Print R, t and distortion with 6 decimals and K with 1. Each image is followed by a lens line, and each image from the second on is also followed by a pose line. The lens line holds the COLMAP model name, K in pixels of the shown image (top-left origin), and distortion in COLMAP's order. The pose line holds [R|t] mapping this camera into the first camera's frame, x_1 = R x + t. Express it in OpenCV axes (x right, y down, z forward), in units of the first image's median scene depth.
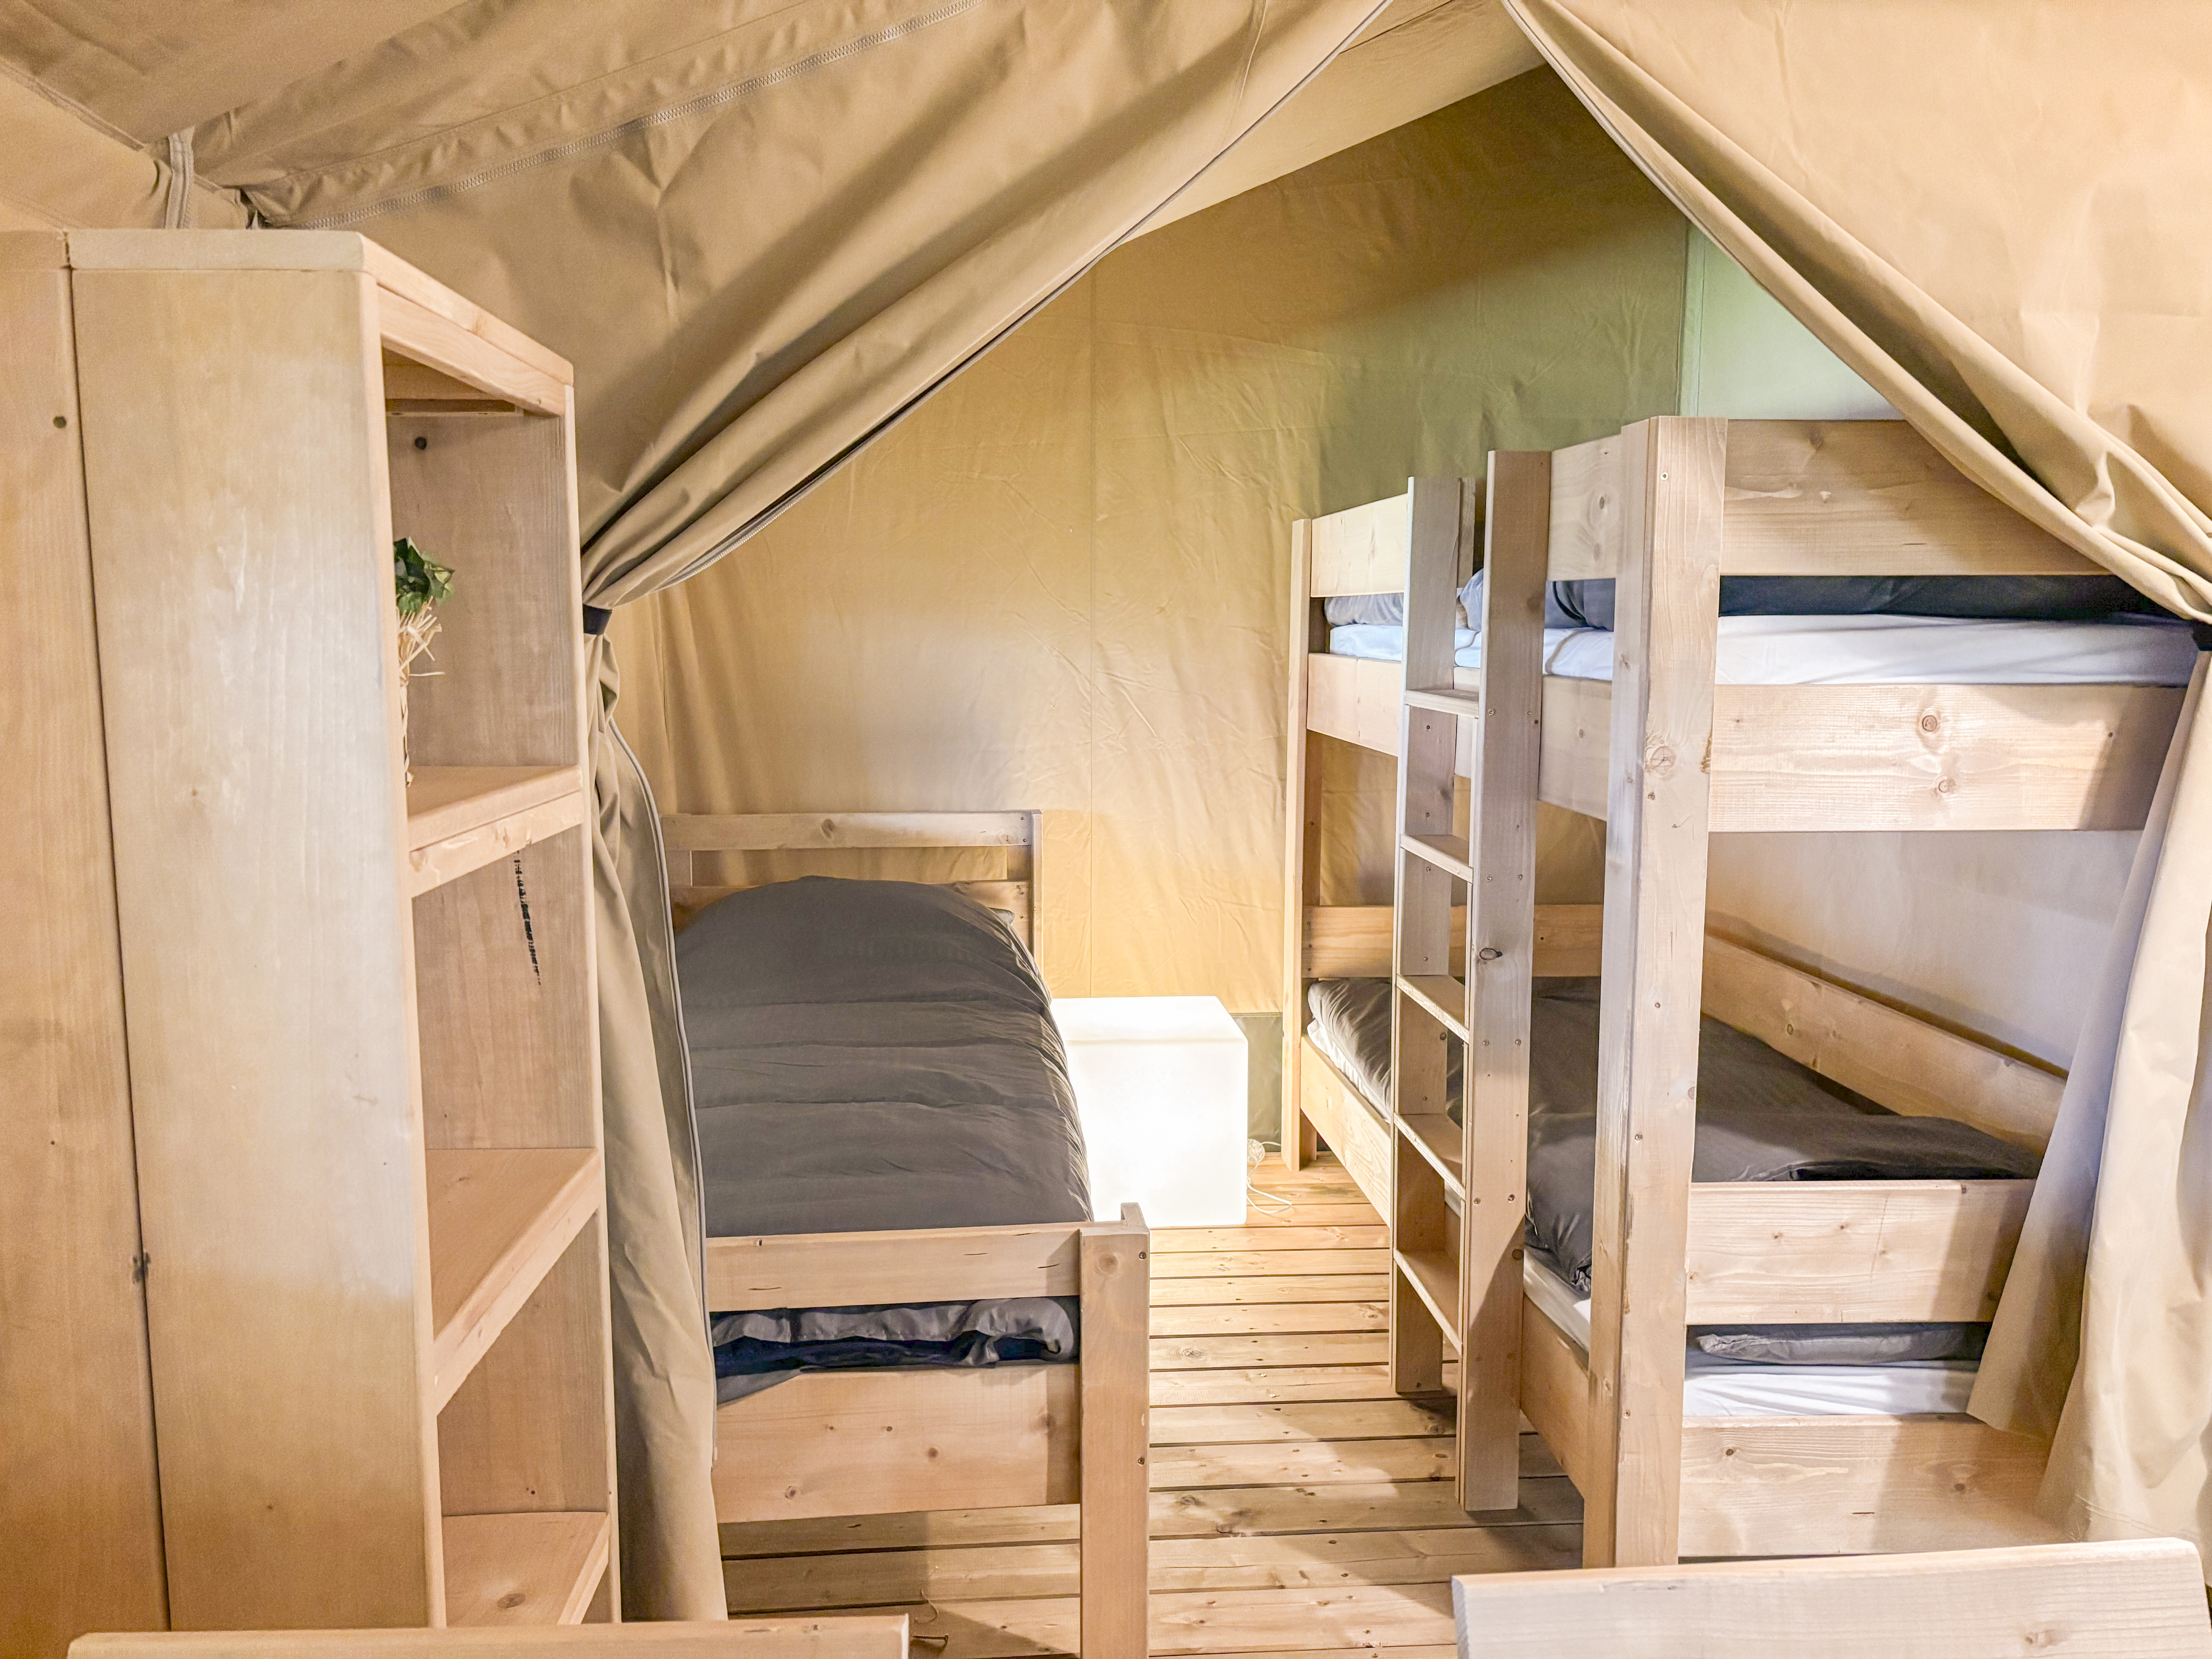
lens RADIAL K [[1663.6, 0, 1106.7], [0, 1663.6, 831.8], [0, 0, 1]] dist [0.039547, -0.033716]
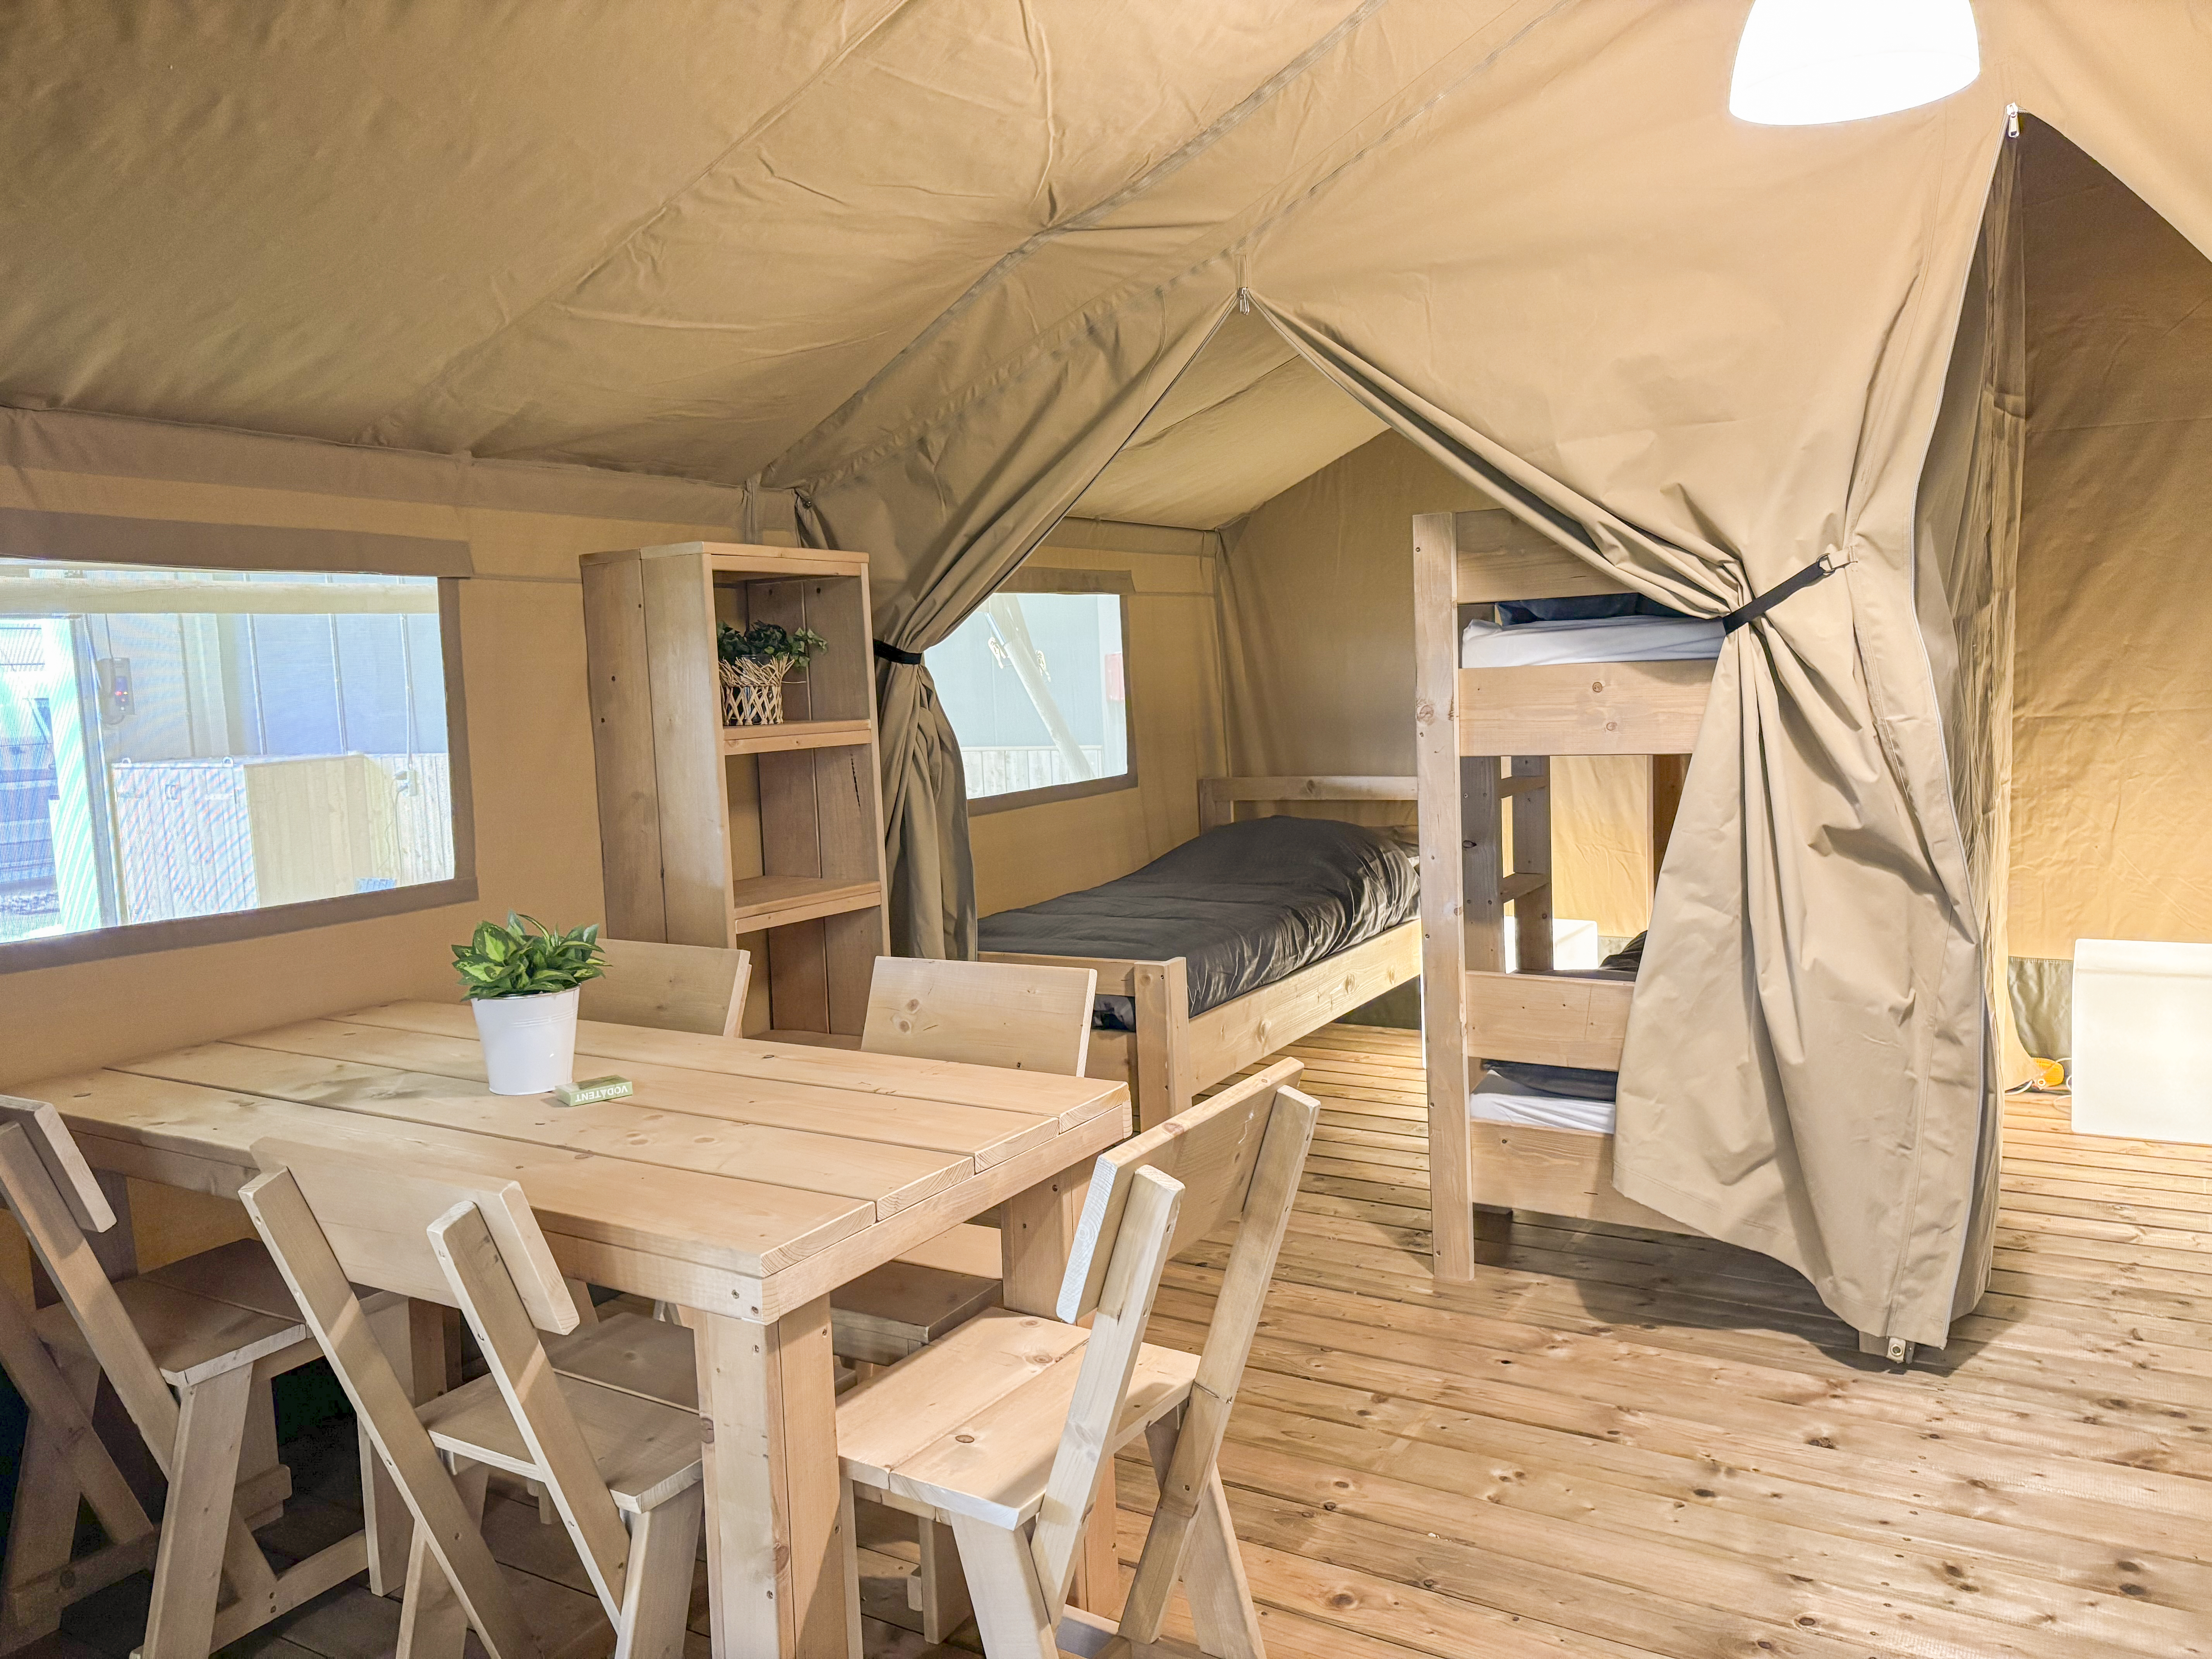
lens RADIAL K [[1659.6, 0, 1111.9], [0, 1659.6, 830.3], [0, 0, 1]] dist [0.056150, -0.061590]
pose [[0.811664, 0.021606, -0.583724, 1.047748], [-0.029450, 0.999558, -0.003952, 0.092001], [0.583381, 0.020398, 0.811942, -0.562585]]
